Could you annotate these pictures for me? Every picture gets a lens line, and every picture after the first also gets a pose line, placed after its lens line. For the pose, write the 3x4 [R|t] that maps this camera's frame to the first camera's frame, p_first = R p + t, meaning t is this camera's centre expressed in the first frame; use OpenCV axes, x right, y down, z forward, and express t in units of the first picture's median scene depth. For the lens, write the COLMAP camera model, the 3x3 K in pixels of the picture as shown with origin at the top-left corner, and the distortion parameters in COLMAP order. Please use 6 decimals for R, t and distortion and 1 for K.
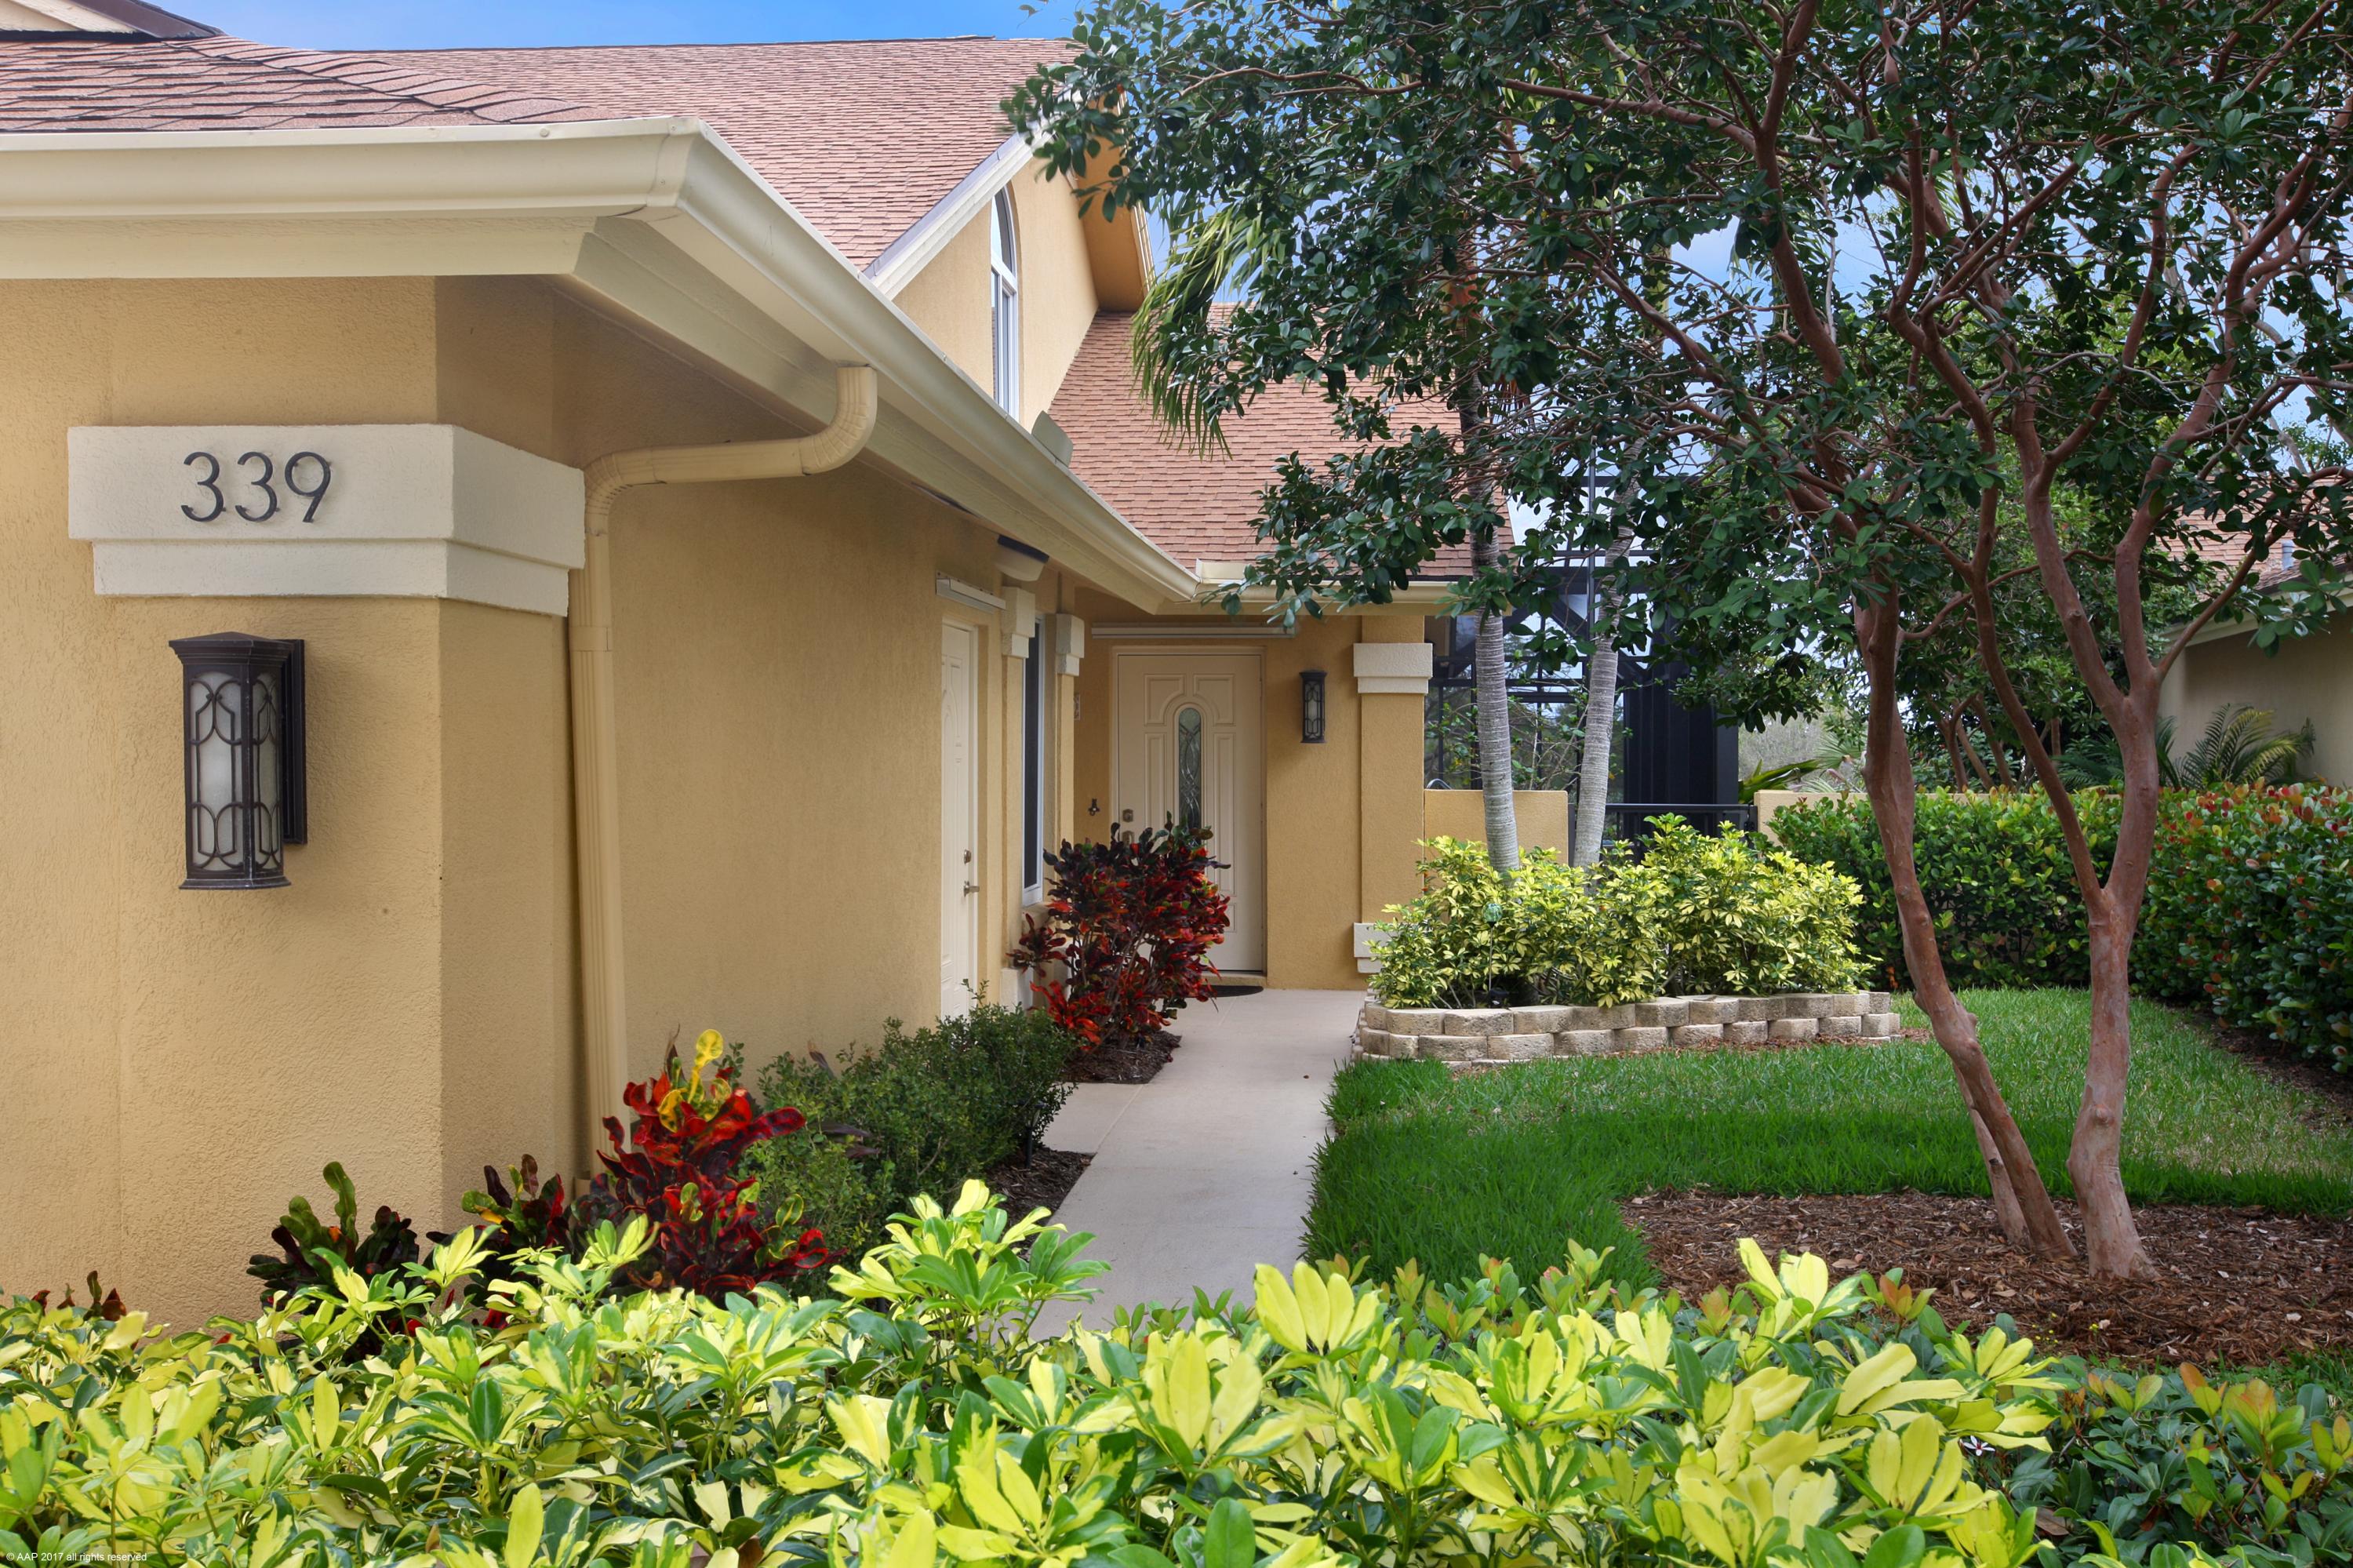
lens RADIAL K [[2370.8, 0, 1177.2], [0, 2370.8, 782.9], [0, 0, 1]] dist [-0.005190, 0.000000]
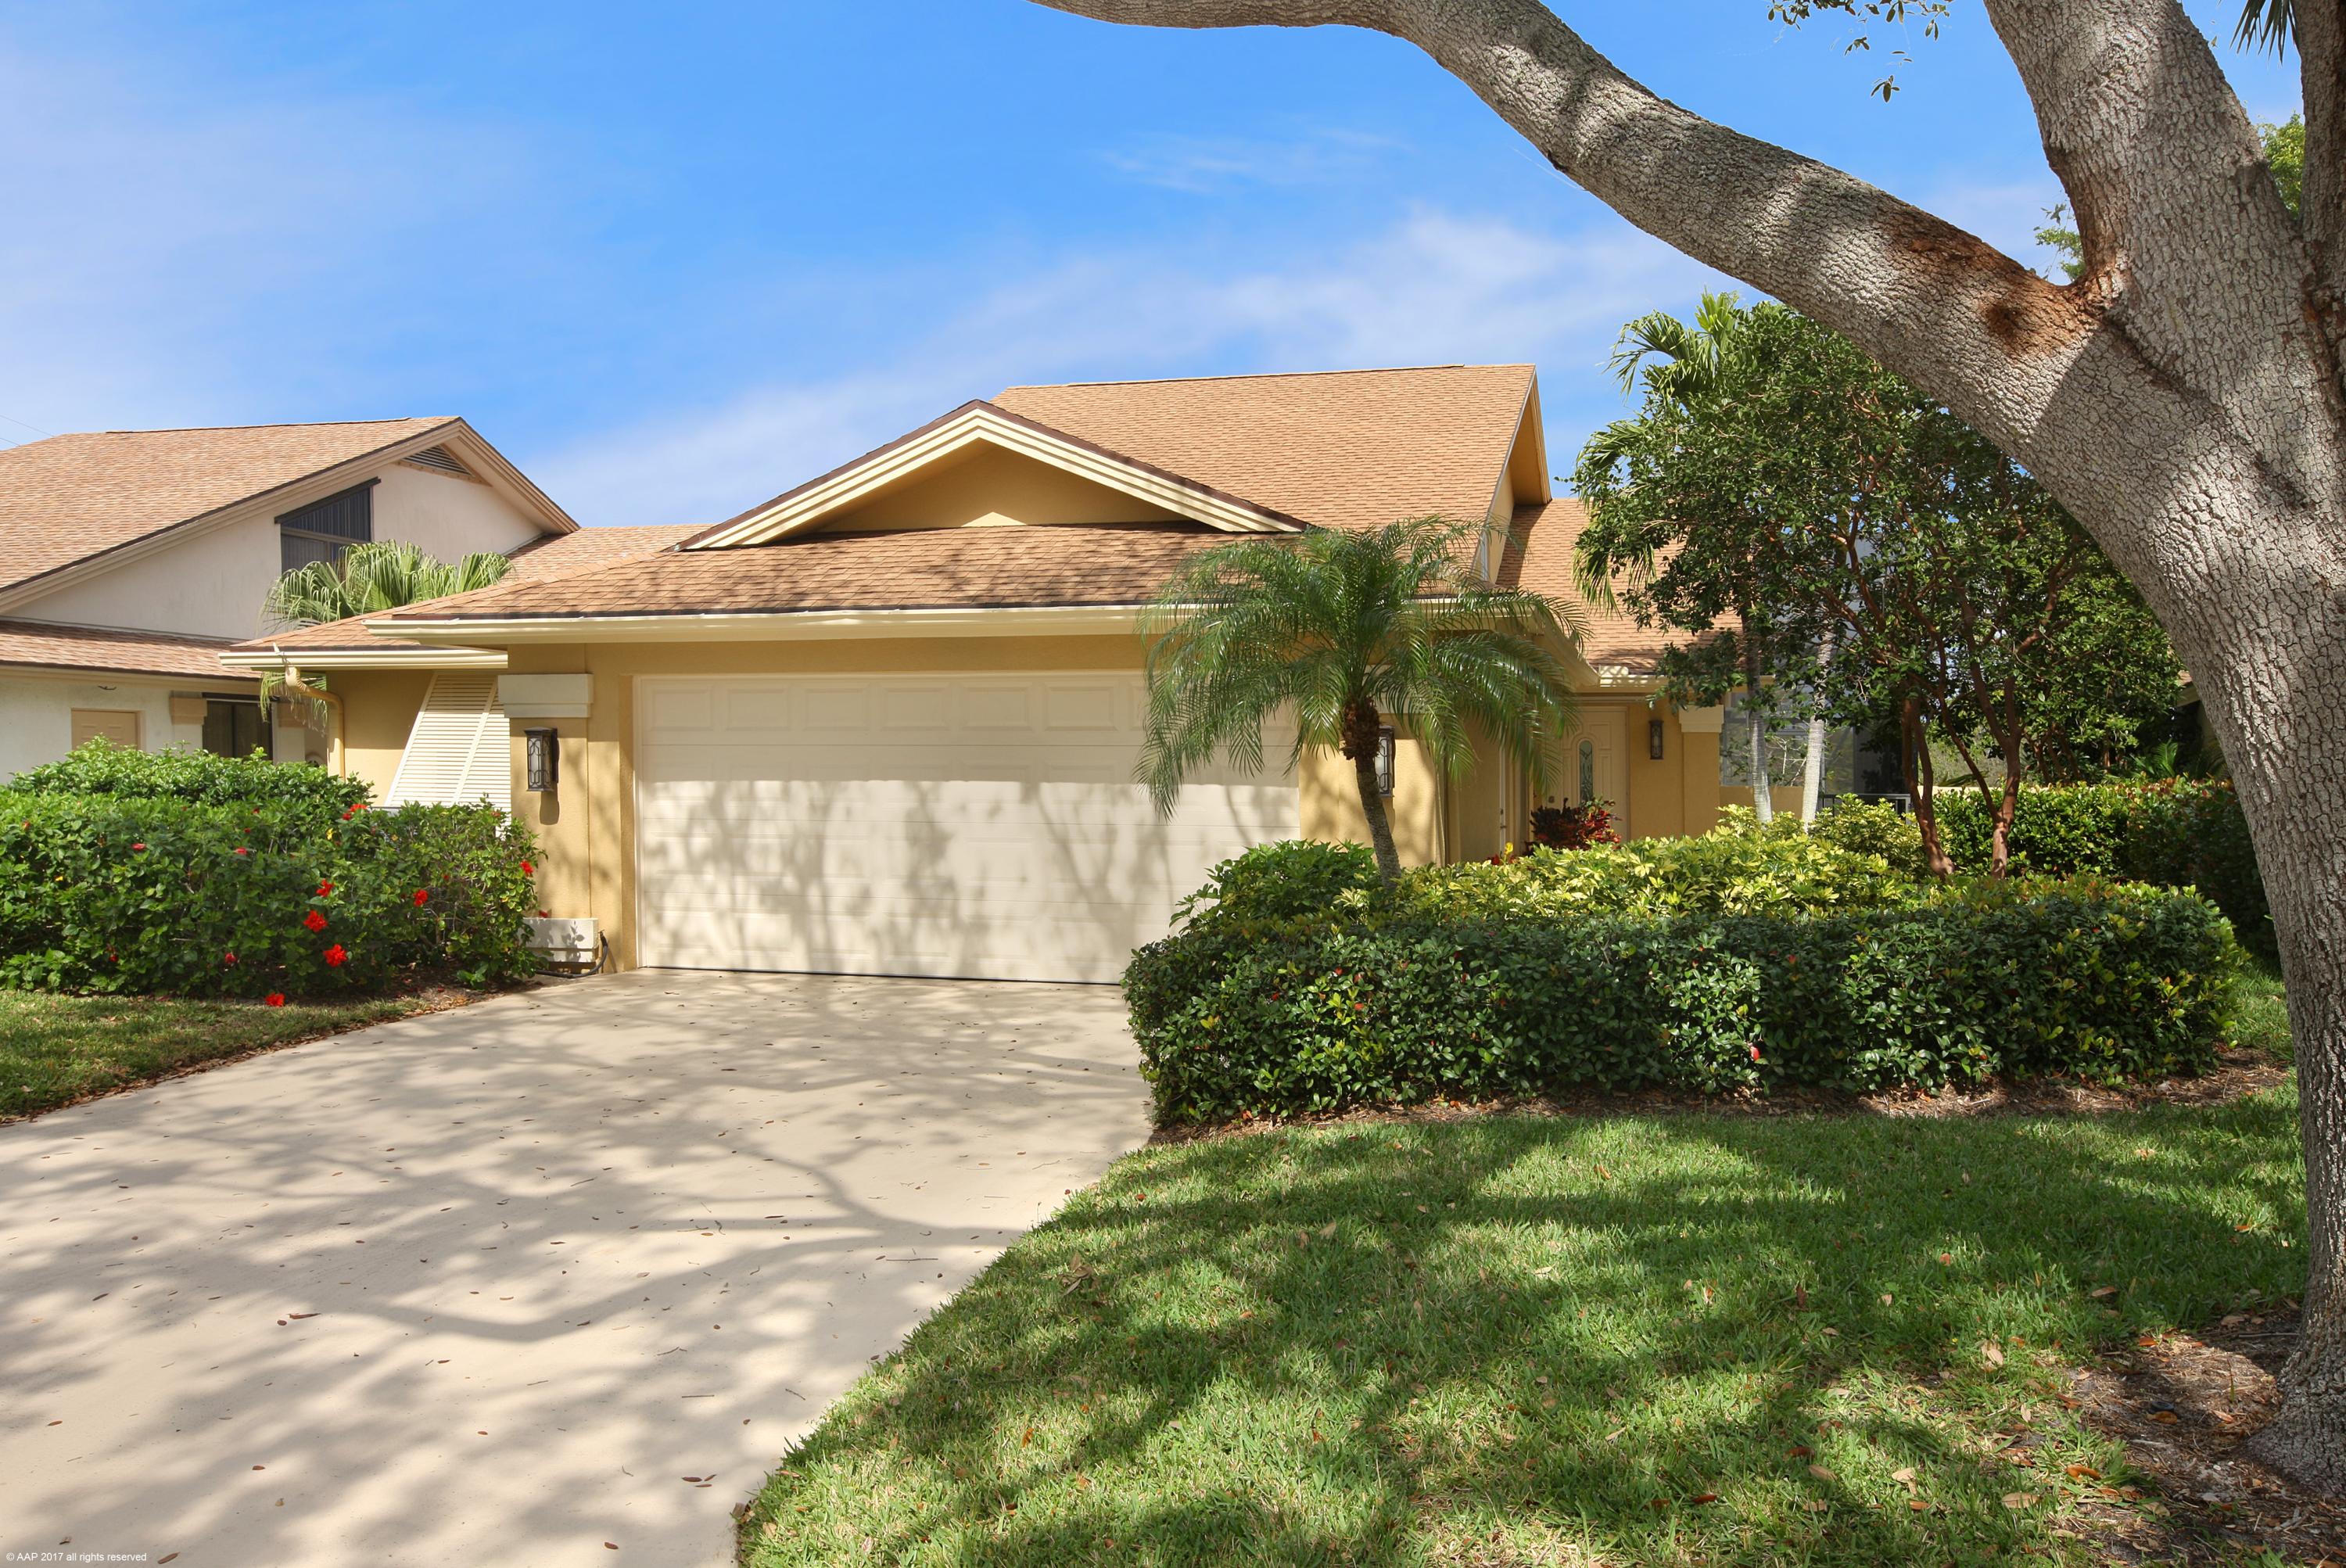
lens RADIAL K [[1957.2, 0, 1171.7], [0, 1957.2, 782.0], [0, 0, 1]] dist [0.005678, 0.001520]
pose [[0.987068, -0.005221, -0.160218, -0.071523], [0.003988, 0.999960, -0.008022, 0.011283], [0.160253, 0.007279, 0.987049, -0.564174]]
